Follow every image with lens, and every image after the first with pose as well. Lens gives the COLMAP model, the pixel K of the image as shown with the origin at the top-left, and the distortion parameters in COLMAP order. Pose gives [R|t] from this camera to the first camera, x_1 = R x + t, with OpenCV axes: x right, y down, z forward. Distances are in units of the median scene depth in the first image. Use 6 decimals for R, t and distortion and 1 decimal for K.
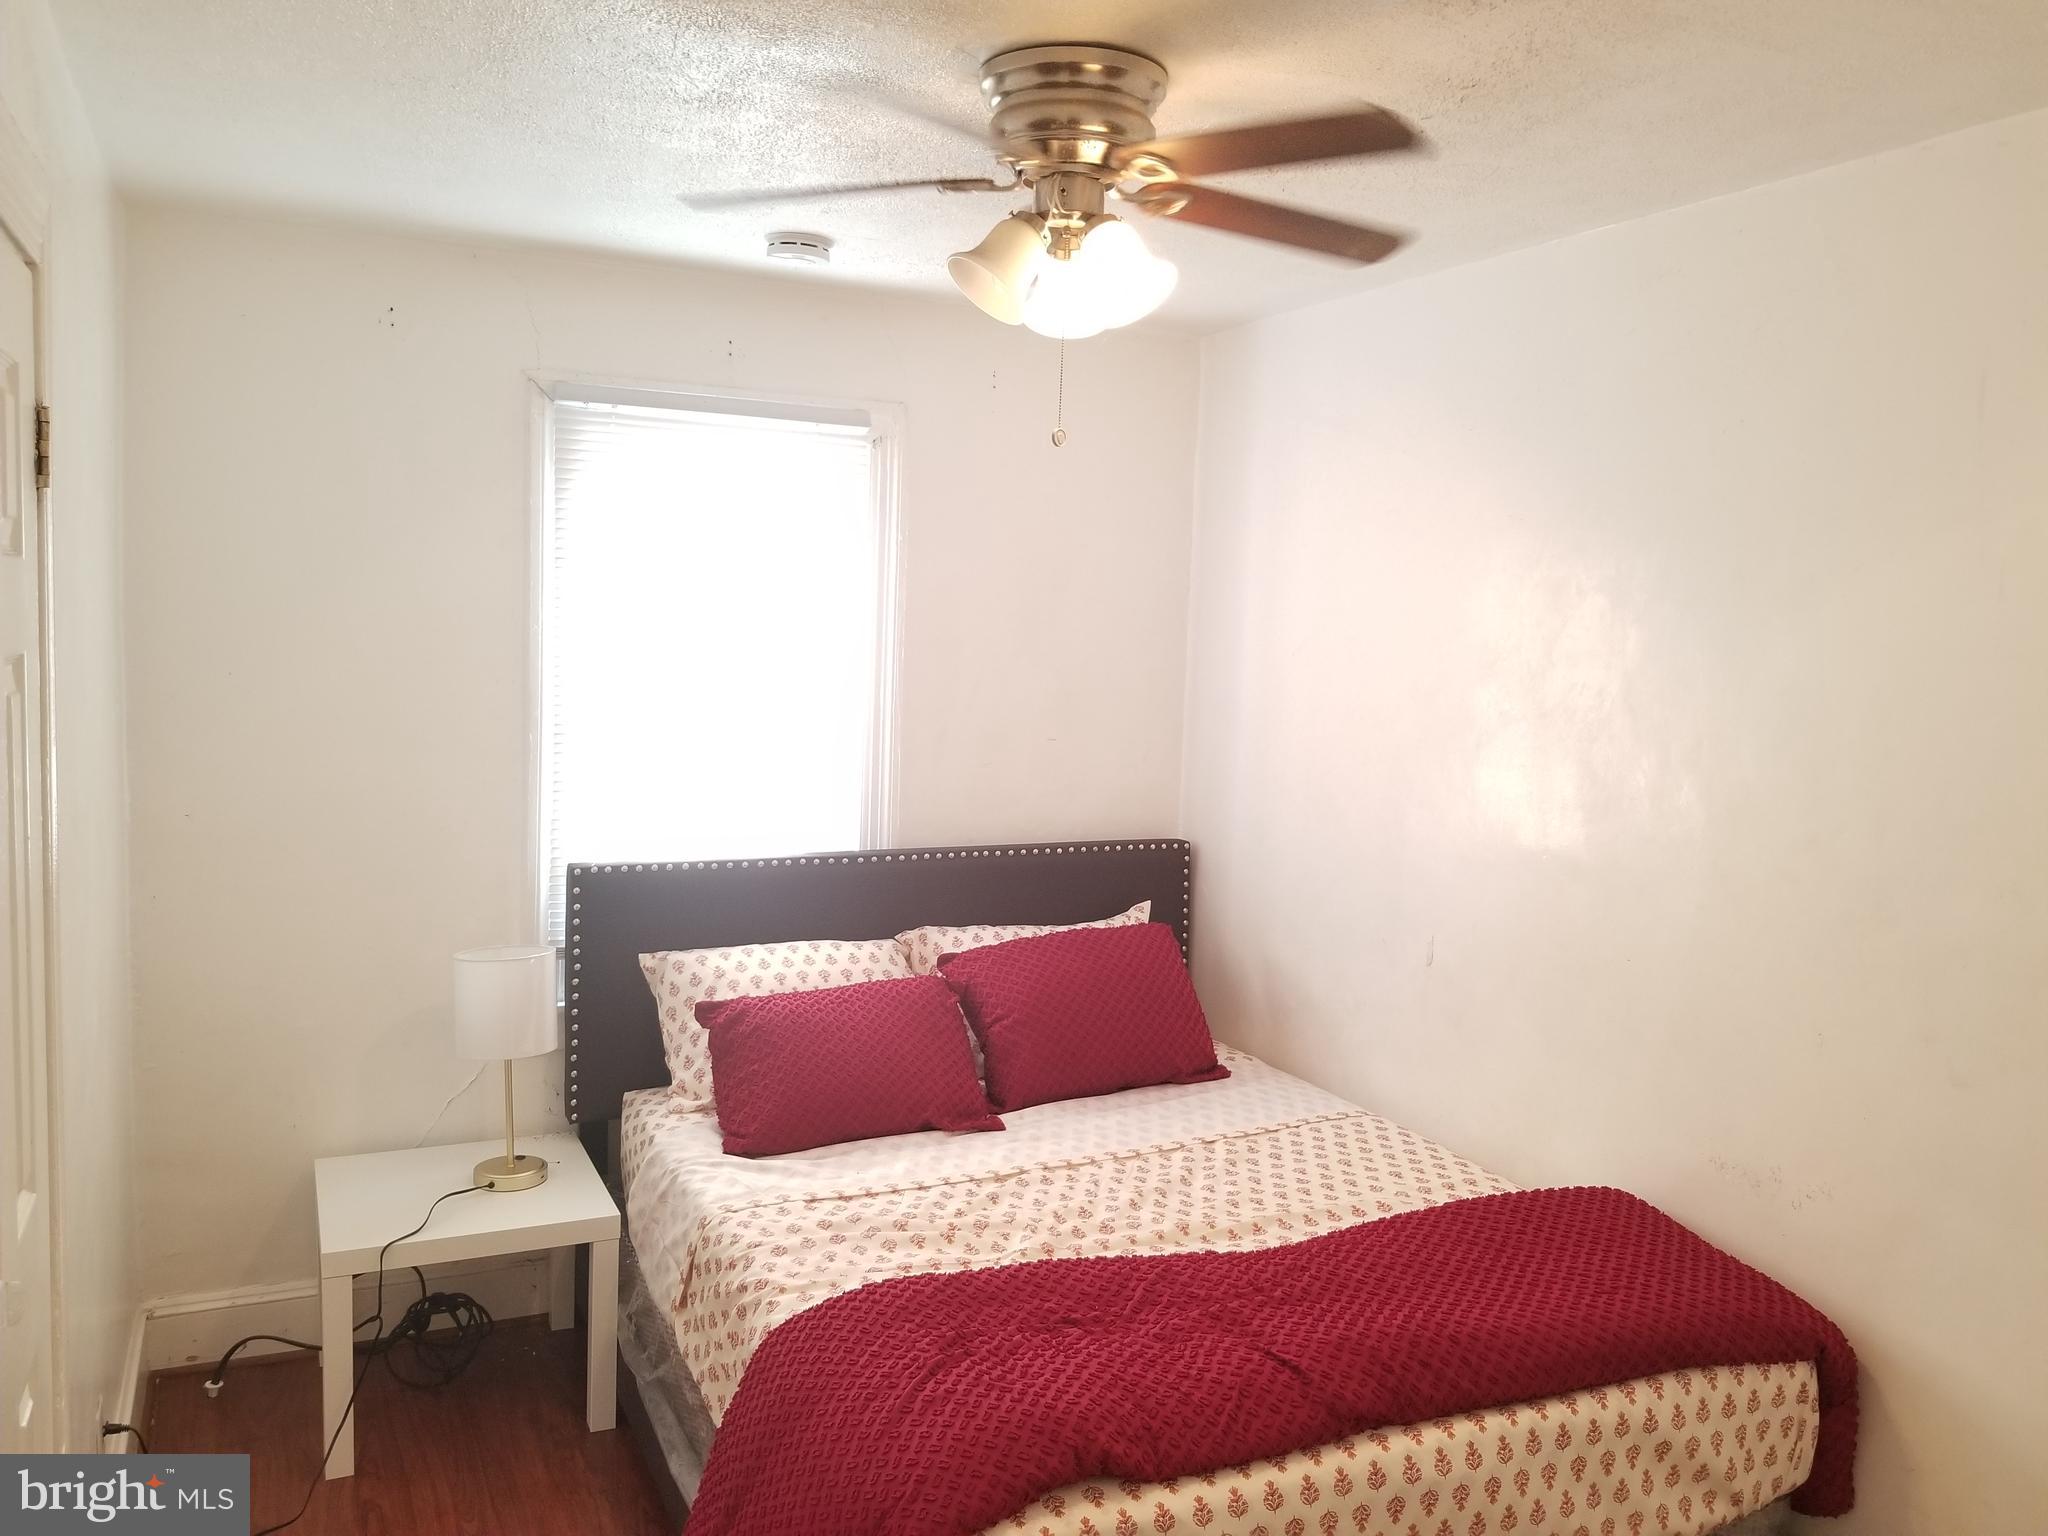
lens RADIAL K [[1598.0, 0, 1034.6], [0, 1598.0, 760.6], [0, 0, 1]] dist [0.086595, -0.169383]
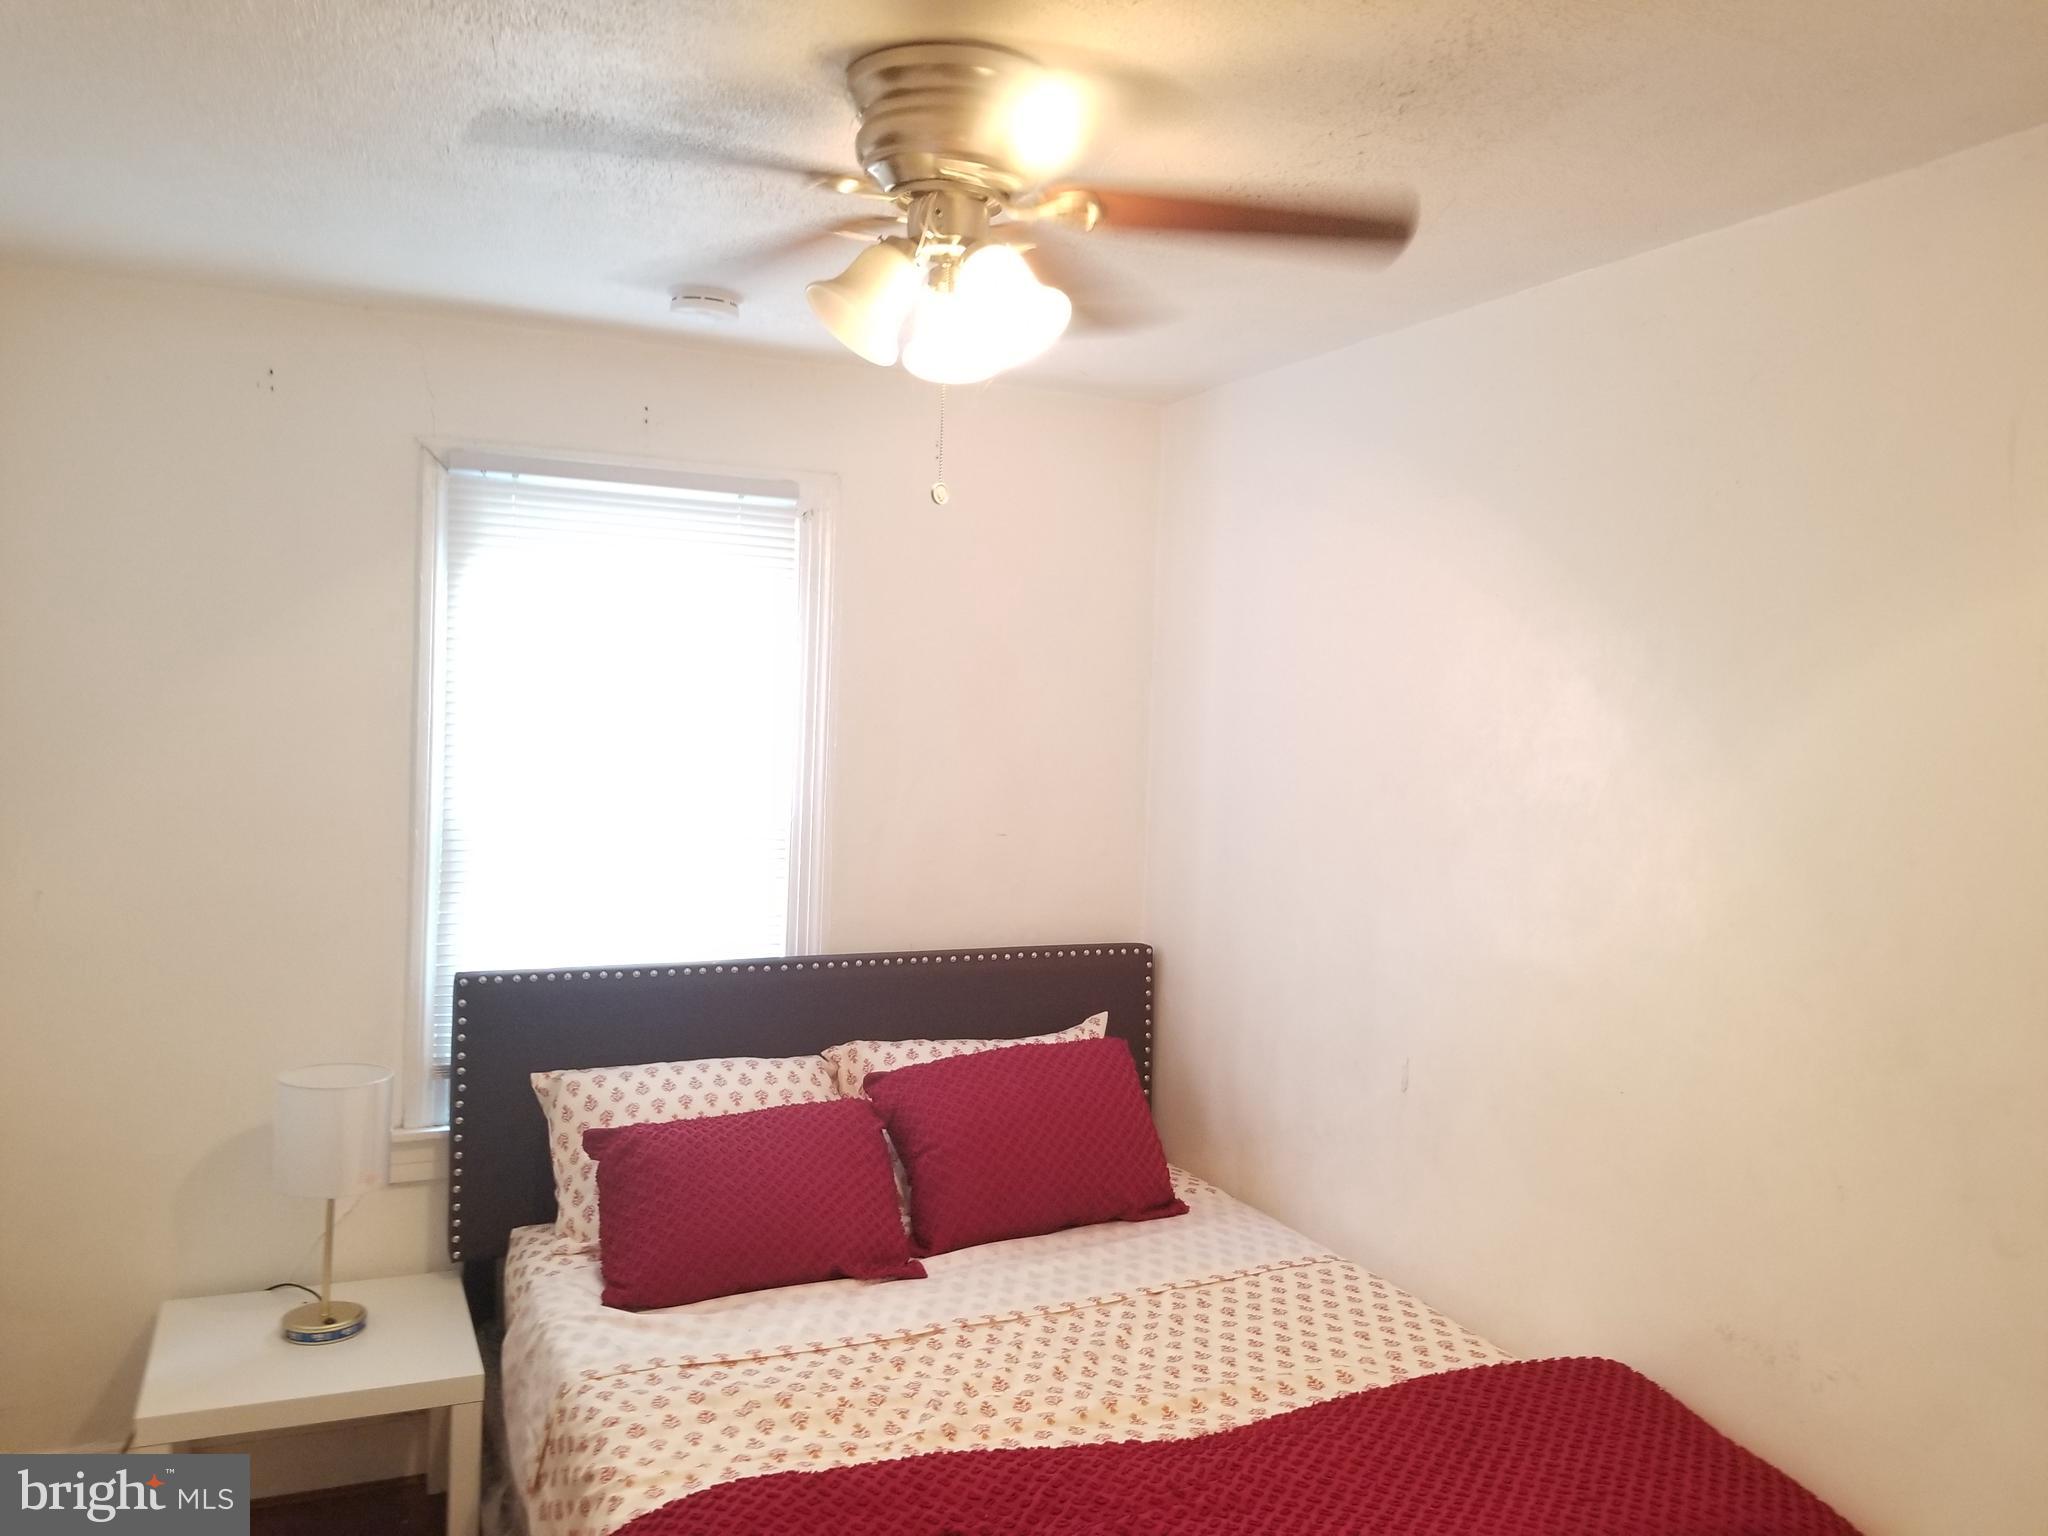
lens RADIAL K [[1598.0, 0, 1028.6], [0, 1598.0, 770.3], [0, 0, 1]] dist [0.086595, -0.169383]
pose [[0.999853, 0.001456, -0.017094, 0.062324], [-0.002303, 0.998766, -0.049615, -0.007300], [0.017000, 0.049647, 0.998622, 0.112644]]
